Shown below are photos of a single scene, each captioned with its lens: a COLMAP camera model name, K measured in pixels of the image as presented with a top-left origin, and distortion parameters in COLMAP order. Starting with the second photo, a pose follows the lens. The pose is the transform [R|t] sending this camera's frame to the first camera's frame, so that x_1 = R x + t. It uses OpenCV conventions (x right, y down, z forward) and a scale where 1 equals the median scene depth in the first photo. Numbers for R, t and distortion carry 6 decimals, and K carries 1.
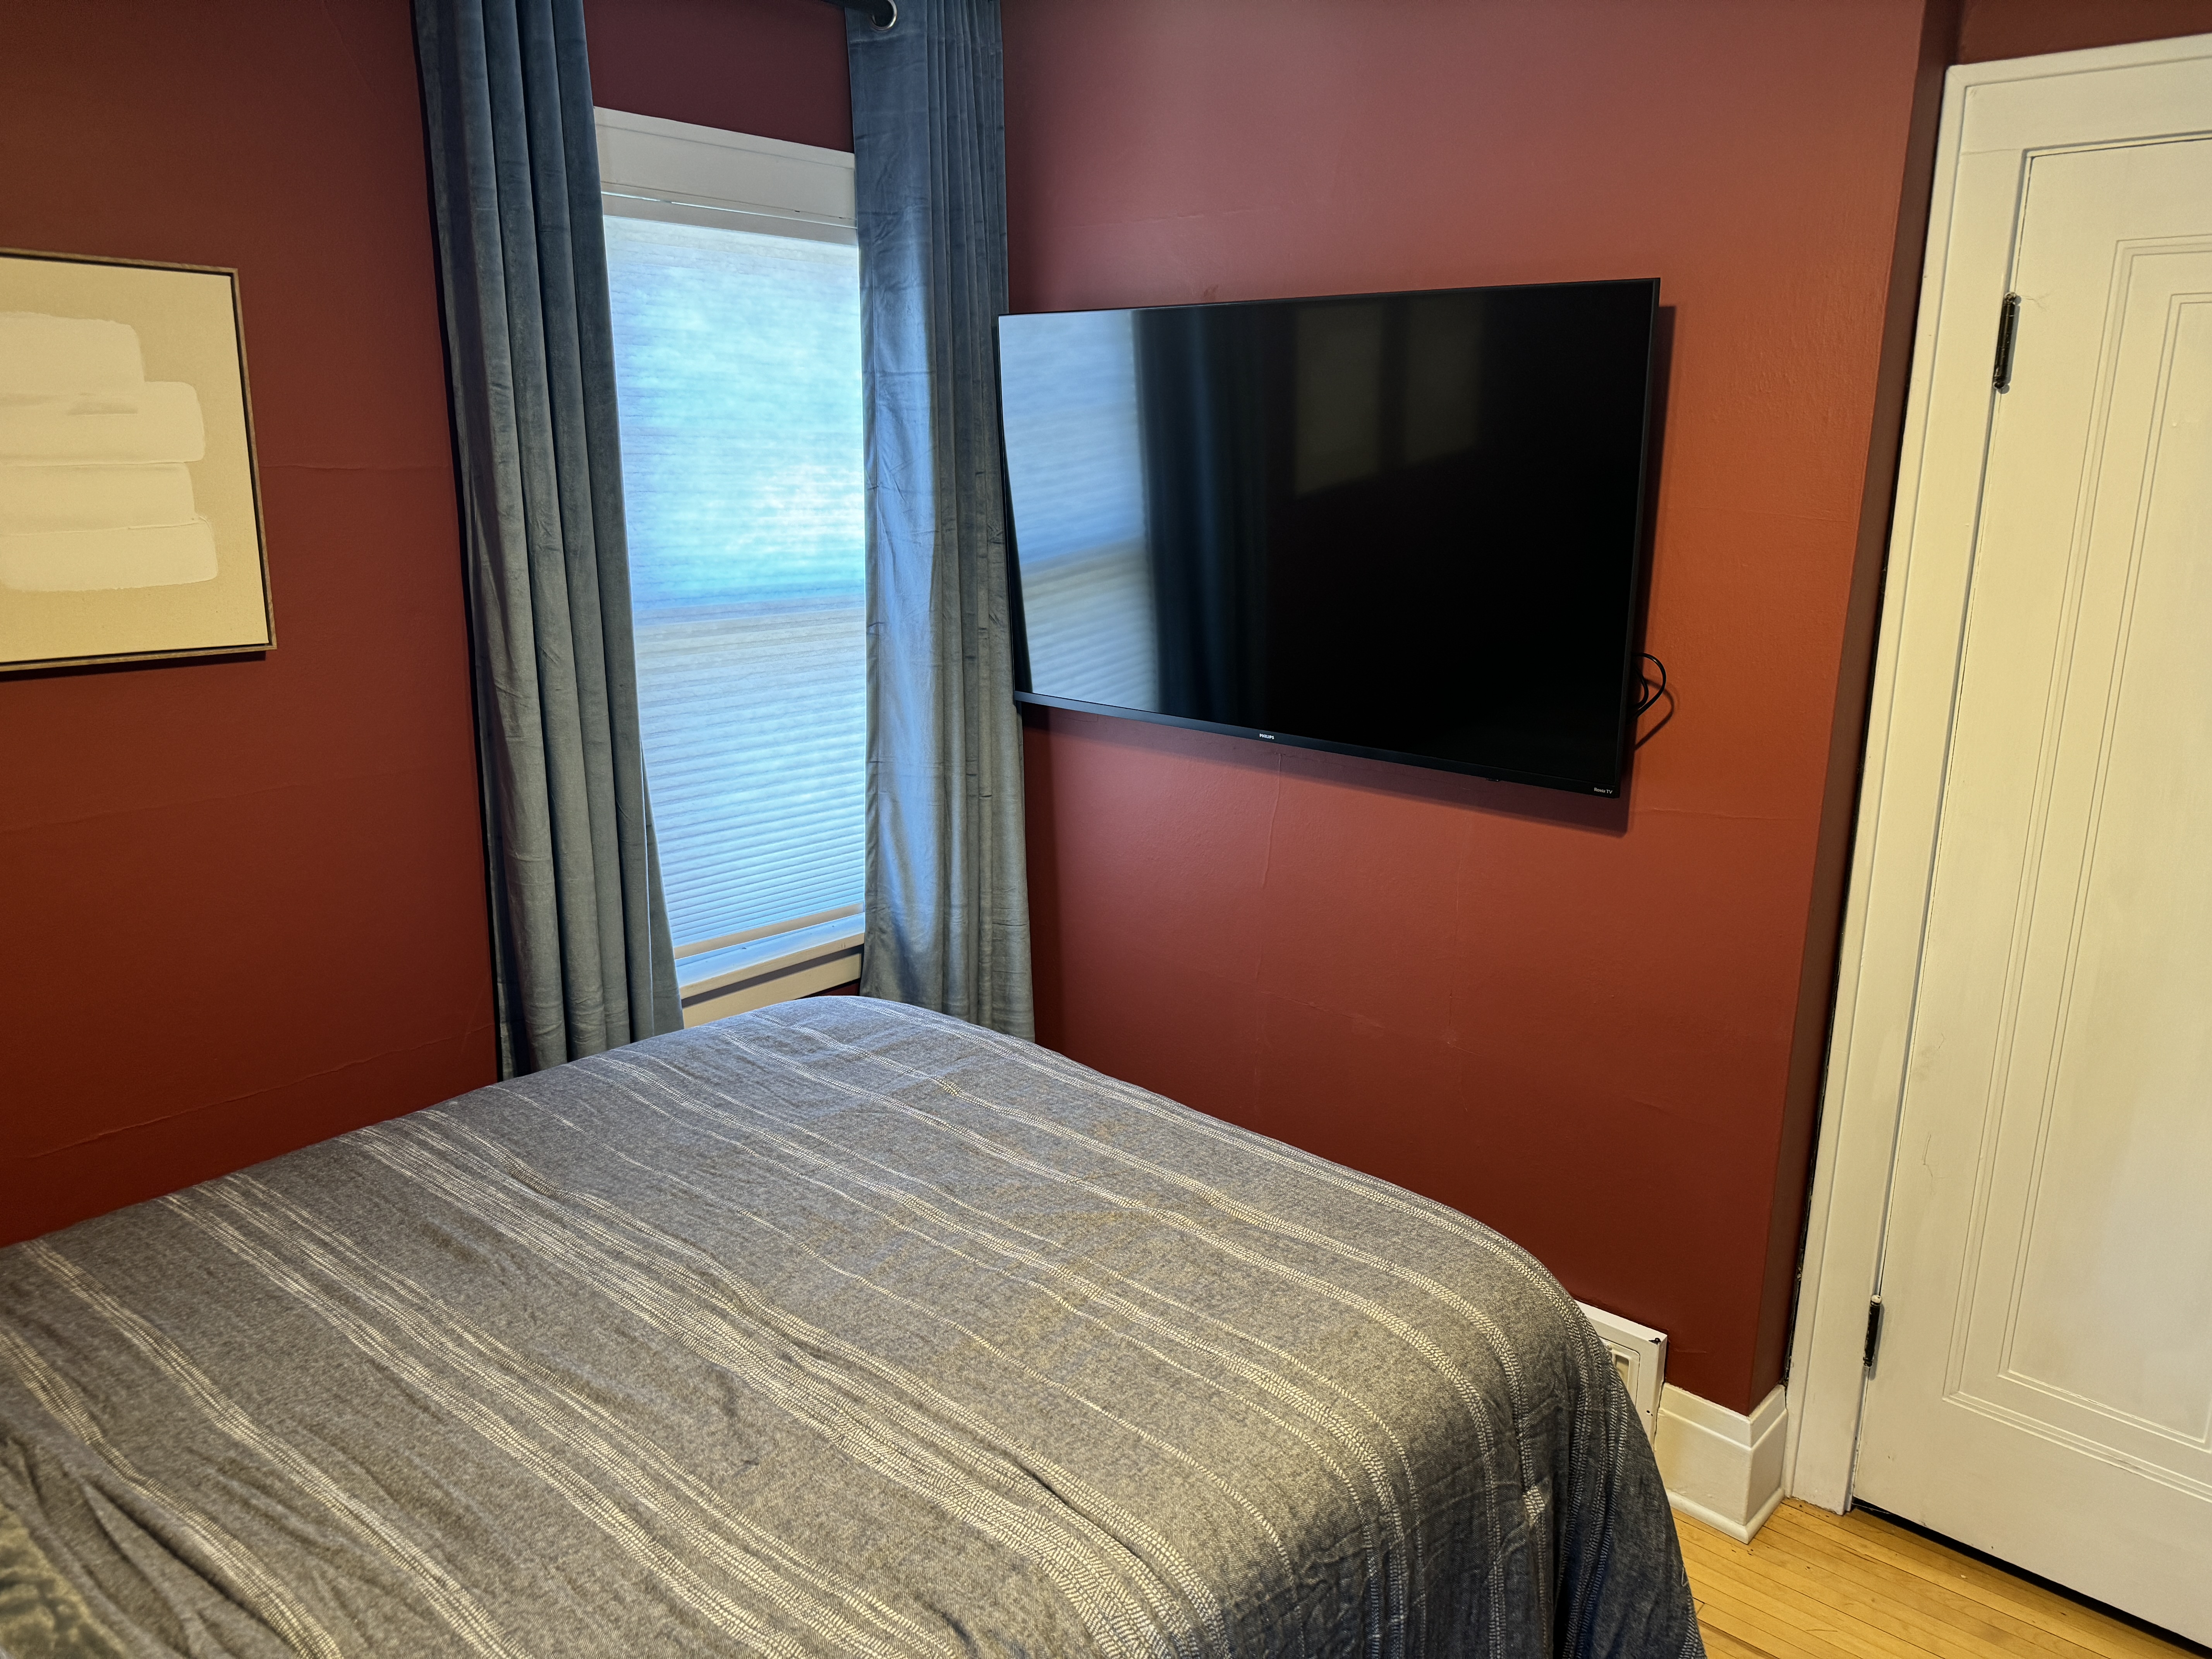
lens RADIAL K [[1527.4, 0, 1106.0], [0, 1527.4, 829.5], [0, 0, 1]] dist [0.113457, -0.195033]
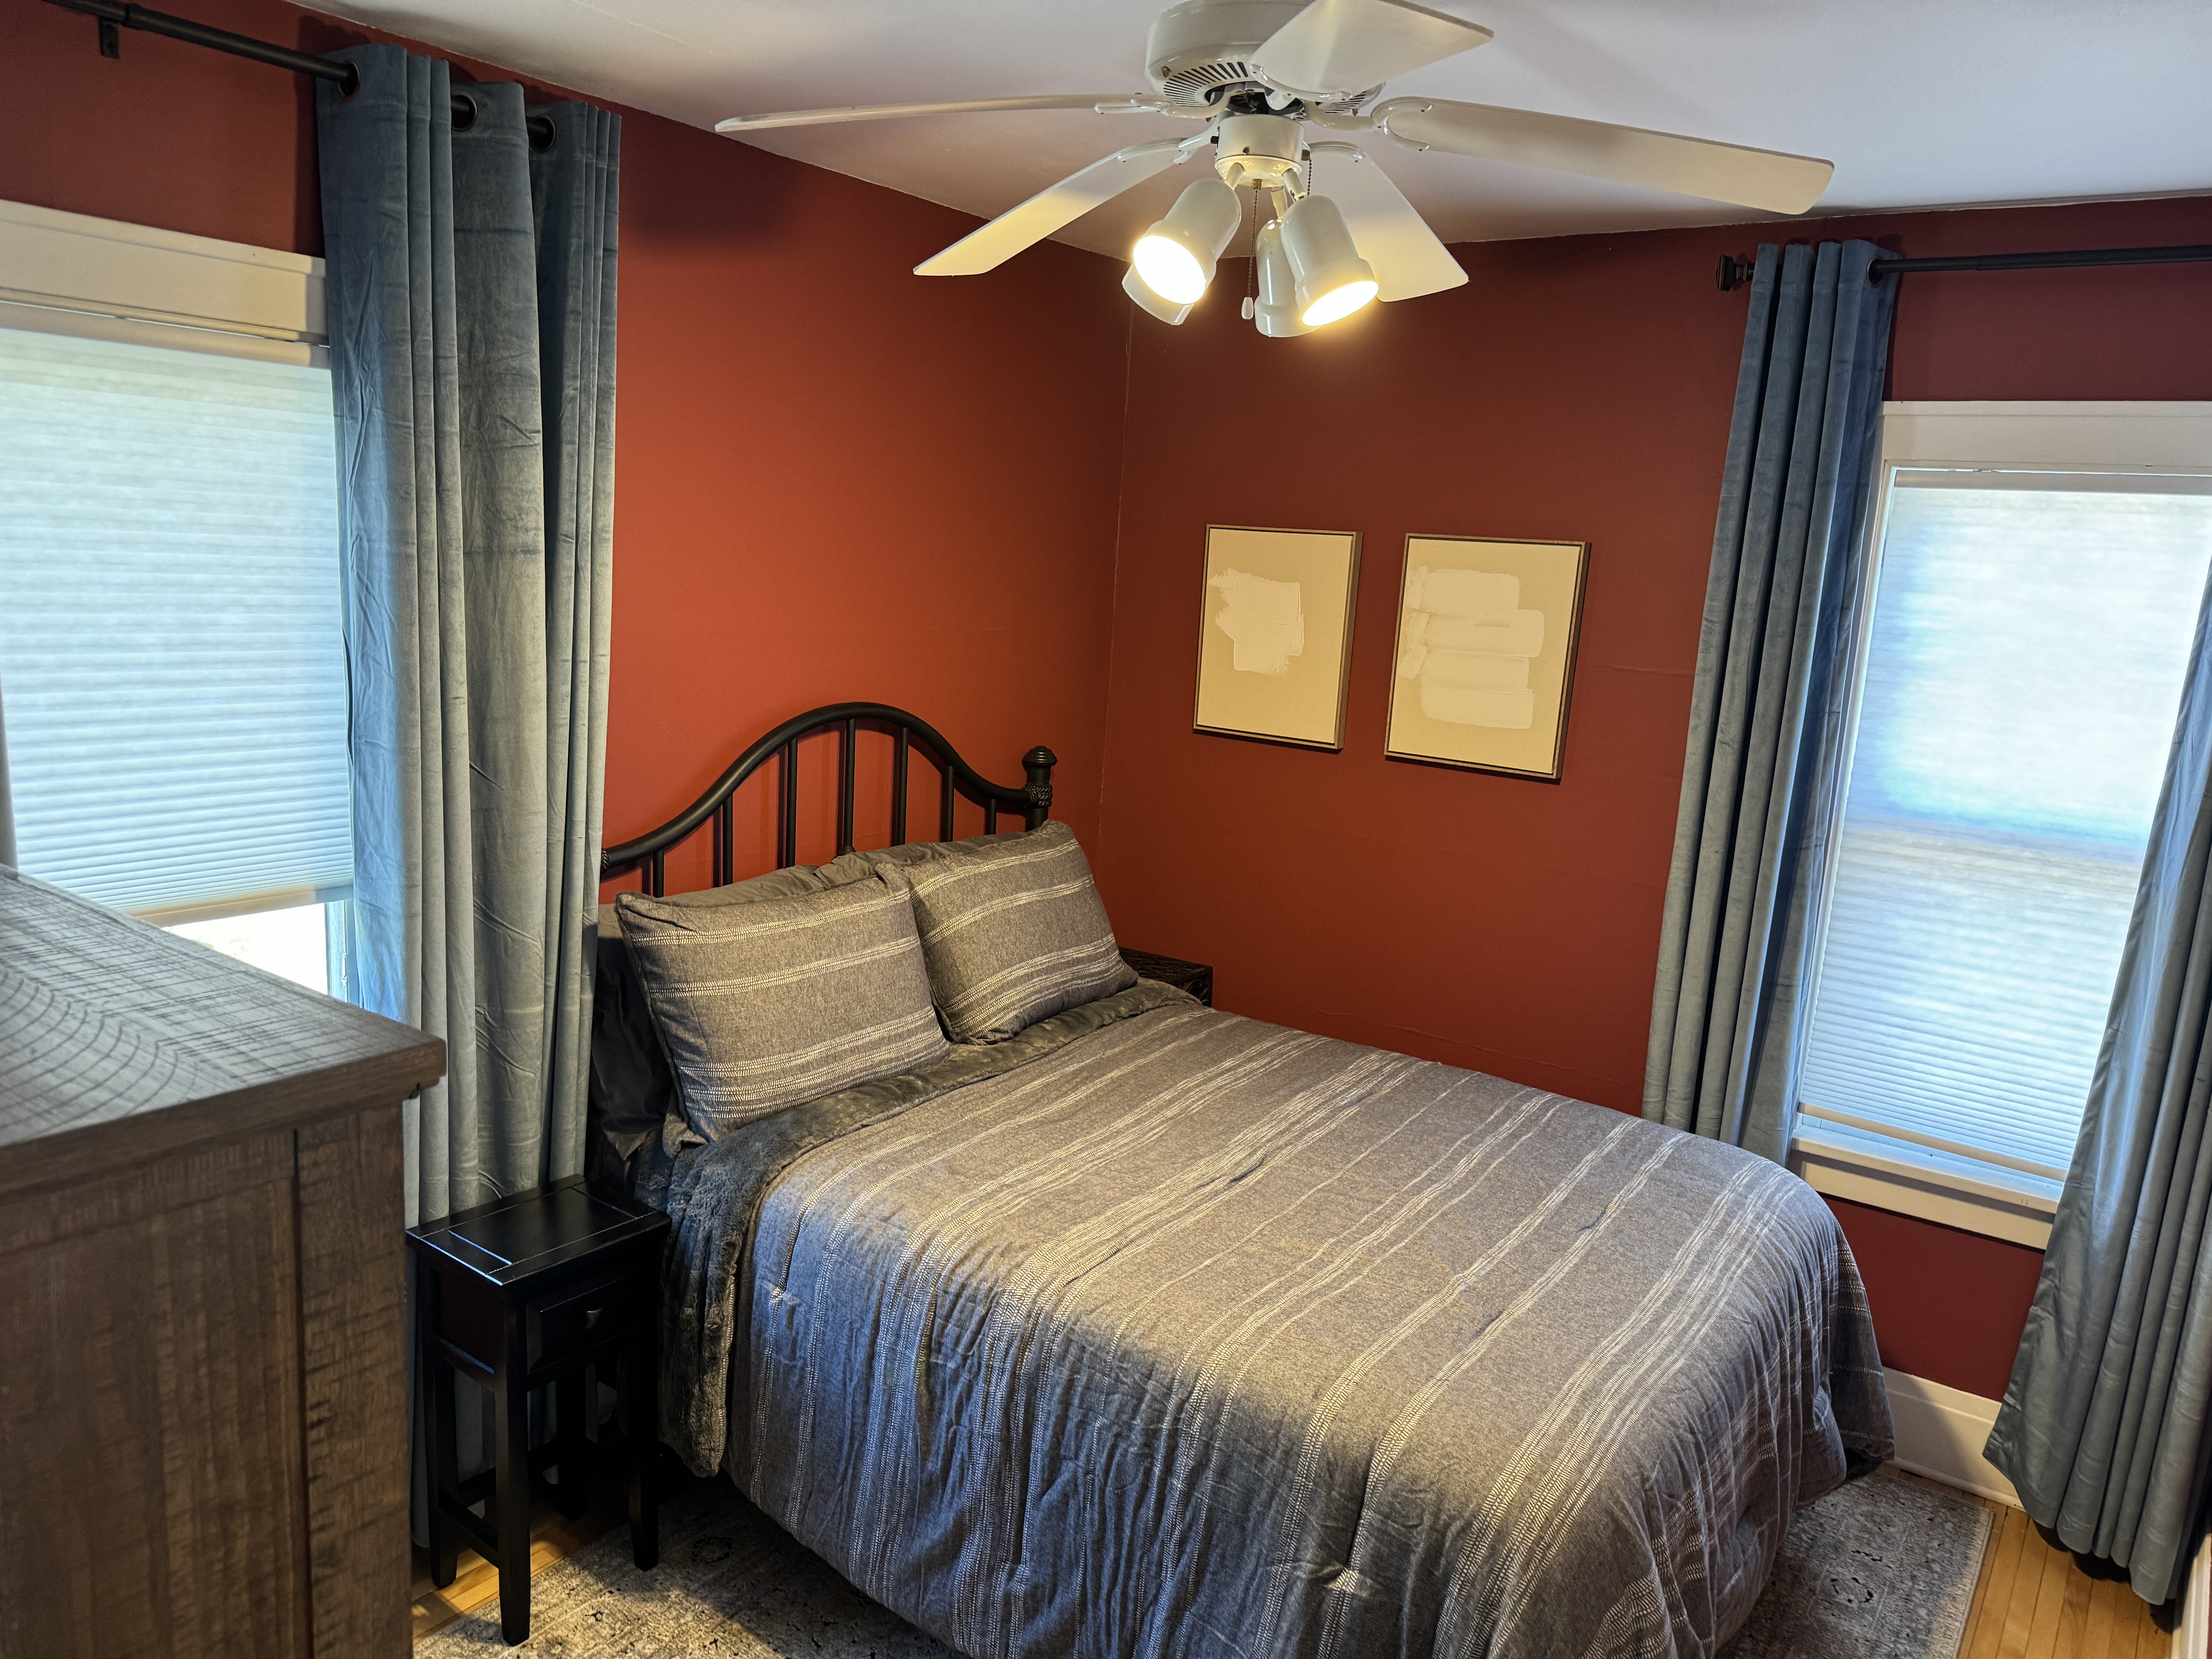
lens RADIAL K [[1500.7, 0, 1106.0], [0, 1500.7, 829.5], [0, 0, 1]] dist [0.061335, -0.107454]
pose [[0.090389, 0.171902, -0.980959, 0.975178], [-0.296158, 0.945070, 0.138323, -0.153200], [0.950852, 0.278016, 0.136334, 0.399990]]
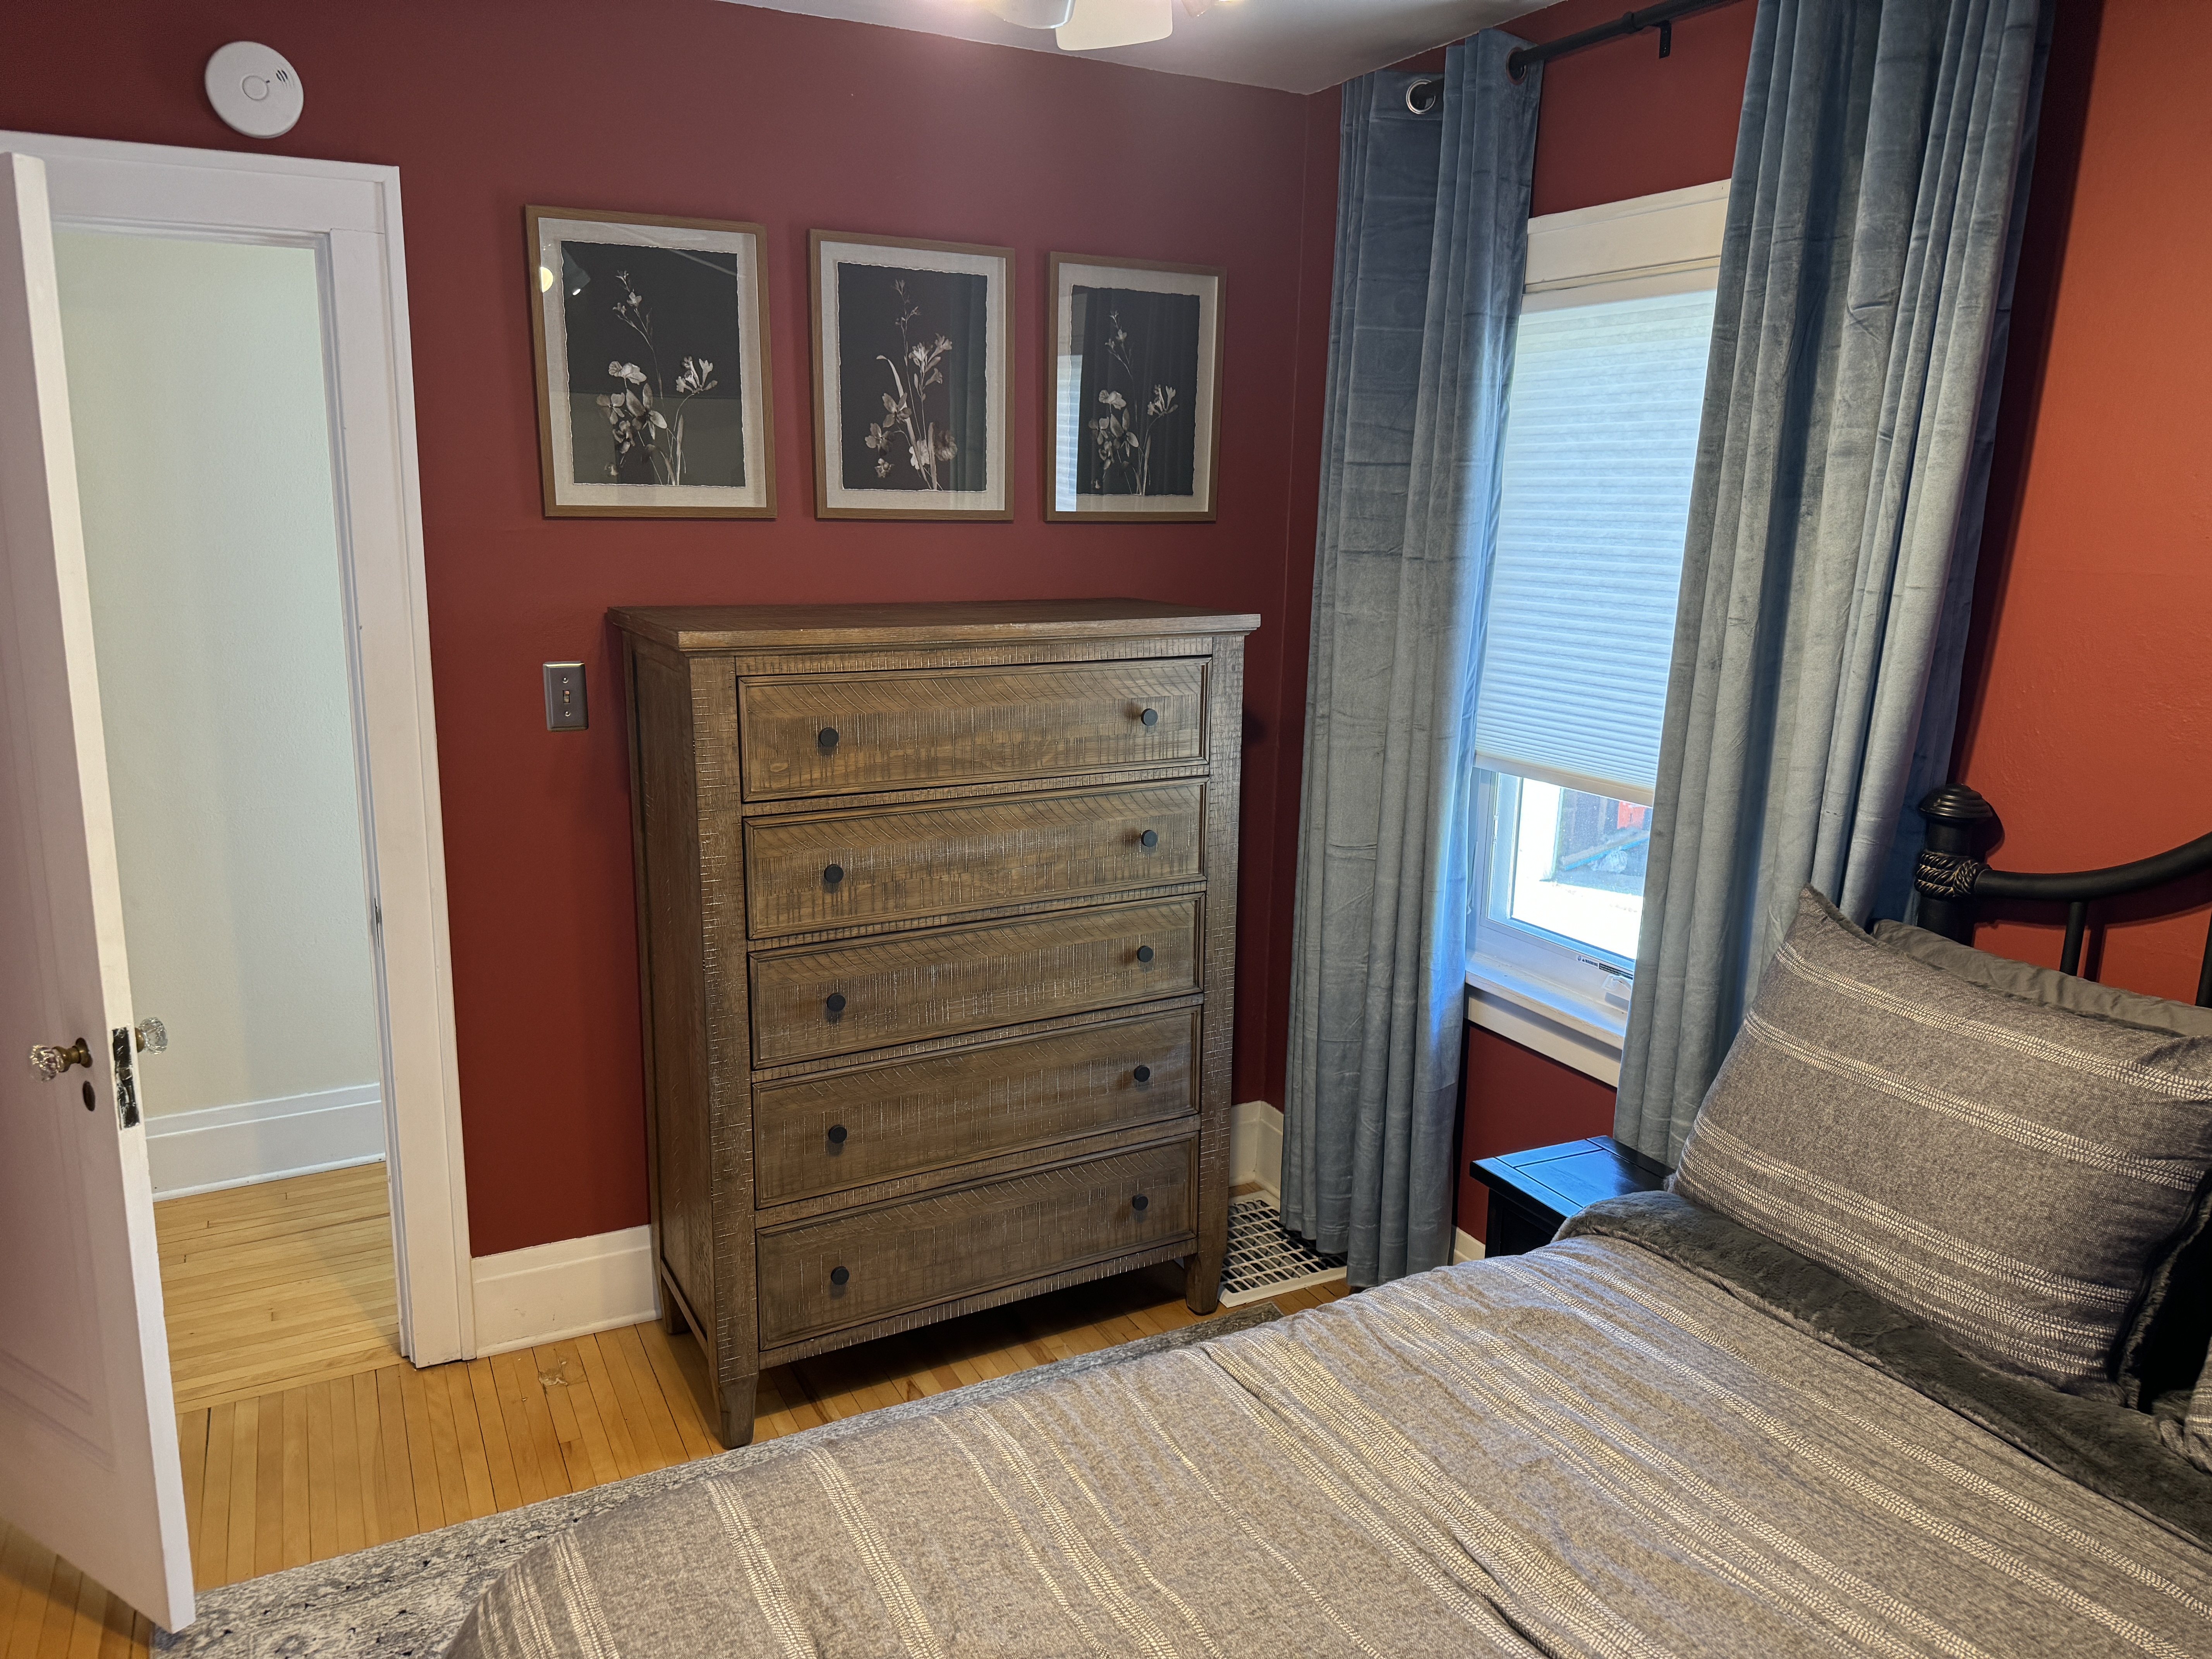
lens RADIAL K [[1544.9, 0, 1113.7], [0, 1544.9, 824.1], [0, 0, 1]] dist [0.070539, -0.084997]
pose [[-0.934640, -0.098693, 0.341626, -0.186786], [0.060717, 0.902313, 0.426784, -0.303873], [-0.350374, 0.419632, -0.837345, 1.178946]]
